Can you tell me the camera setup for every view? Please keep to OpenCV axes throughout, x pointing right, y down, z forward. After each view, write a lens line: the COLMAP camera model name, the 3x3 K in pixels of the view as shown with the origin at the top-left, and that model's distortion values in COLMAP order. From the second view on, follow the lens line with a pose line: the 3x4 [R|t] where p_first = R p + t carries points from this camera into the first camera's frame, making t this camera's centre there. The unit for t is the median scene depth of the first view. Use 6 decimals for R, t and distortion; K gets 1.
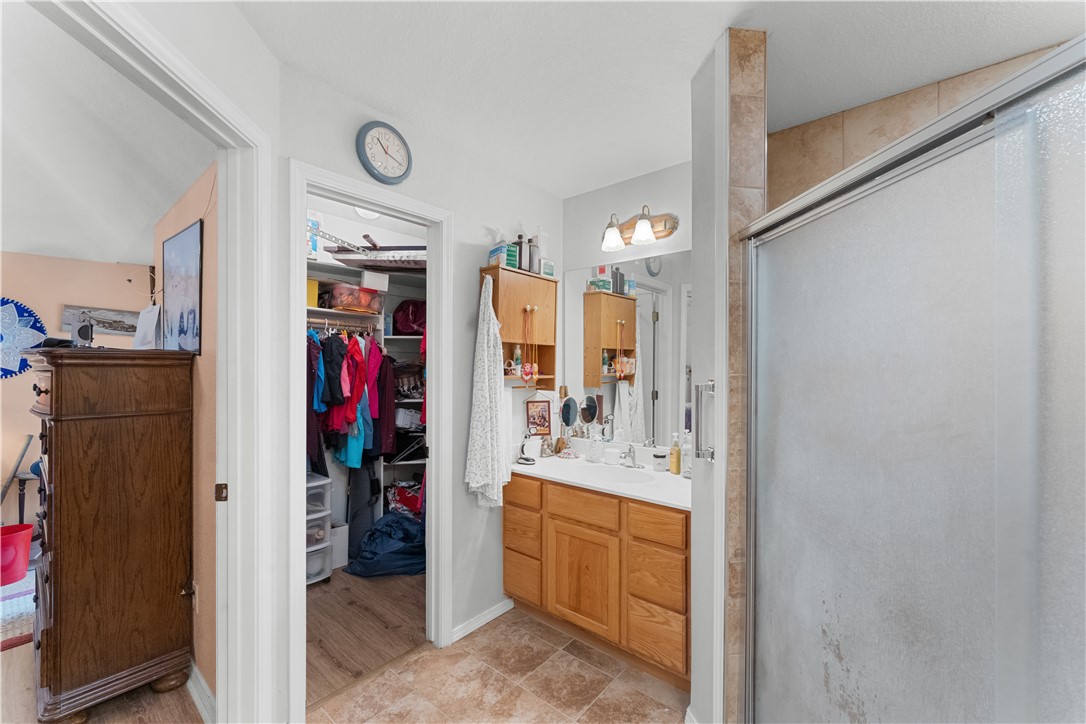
lens RADIAL K [[440.2, 0, 540.0], [0, 440.2, 365.1], [0, 0, 1]] dist [0.002420, -0.000739]
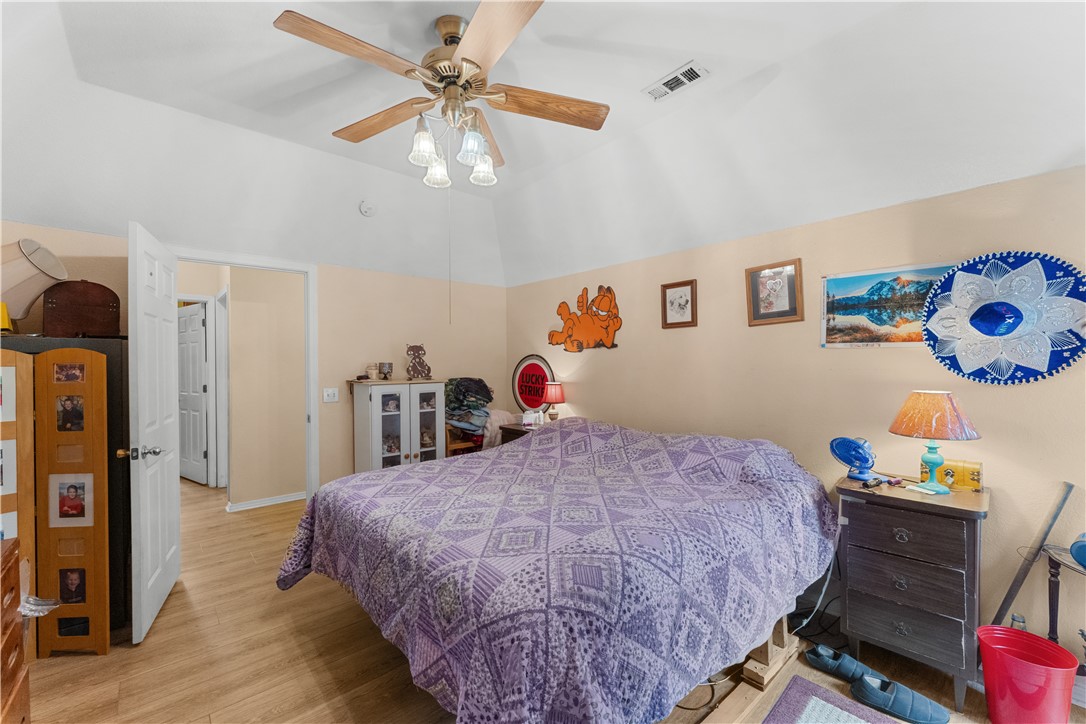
lens RADIAL K [[440.2, 0, 540.0], [0, 440.2, 362.9], [0, 0, 1]] dist [0.002420, -0.000739]
pose [[-0.162143, 0.000458, -0.986767, -0.488013], [0.004220, 0.999991, -0.000230, -0.000675], [0.986758, -0.004202, -0.162143, 0.424114]]
